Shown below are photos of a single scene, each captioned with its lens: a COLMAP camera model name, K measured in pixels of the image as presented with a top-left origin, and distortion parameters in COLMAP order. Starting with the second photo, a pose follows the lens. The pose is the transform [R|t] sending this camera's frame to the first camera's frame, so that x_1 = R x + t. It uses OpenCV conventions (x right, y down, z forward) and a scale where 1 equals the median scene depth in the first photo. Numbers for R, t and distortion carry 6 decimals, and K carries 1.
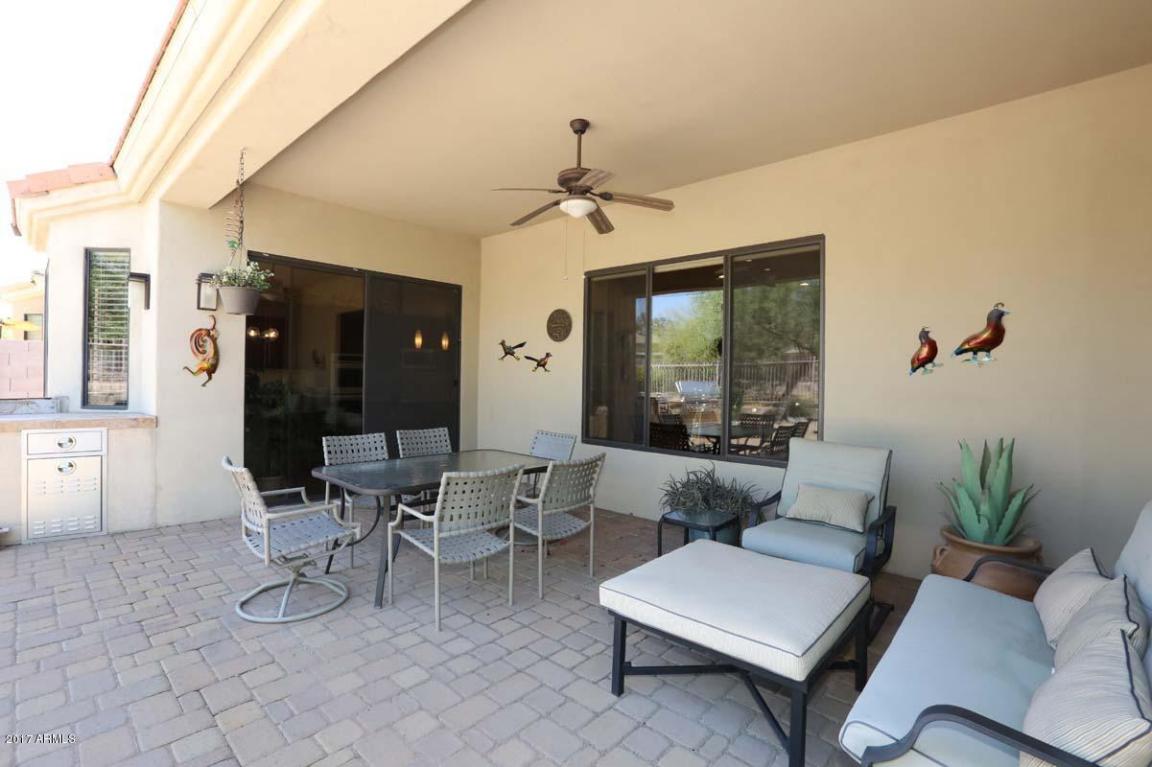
lens RADIAL K [[528.8, 0, 573.4], [0, 528.8, 379.9], [0, 0, 1]] dist [-0.044273, 0.018151]
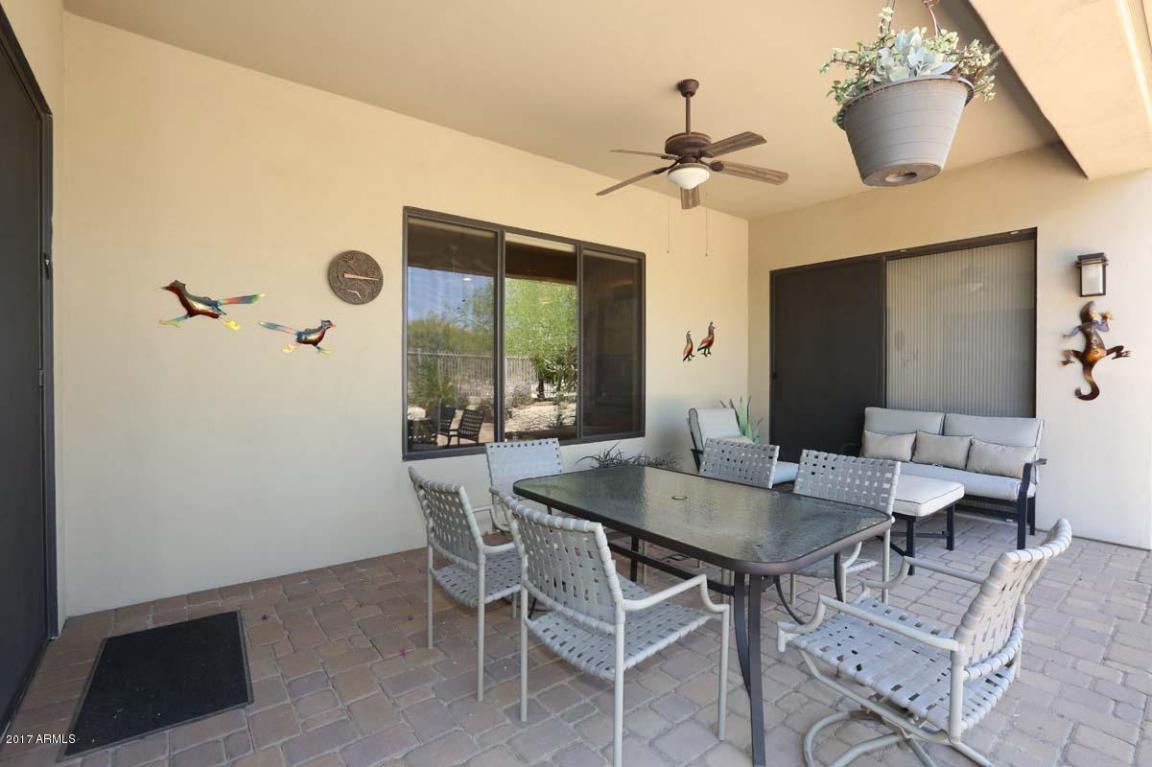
lens RADIAL K [[528.8, 0, 573.4], [0, 528.8, 379.9], [0, 0, 1]] dist [-0.044273, 0.018151]
pose [[0.184863, -0.019533, 0.982570, -0.846434], [0.010198, 0.999787, 0.017956, 0.009032], [-0.982711, 0.006701, 0.185023, 0.947675]]
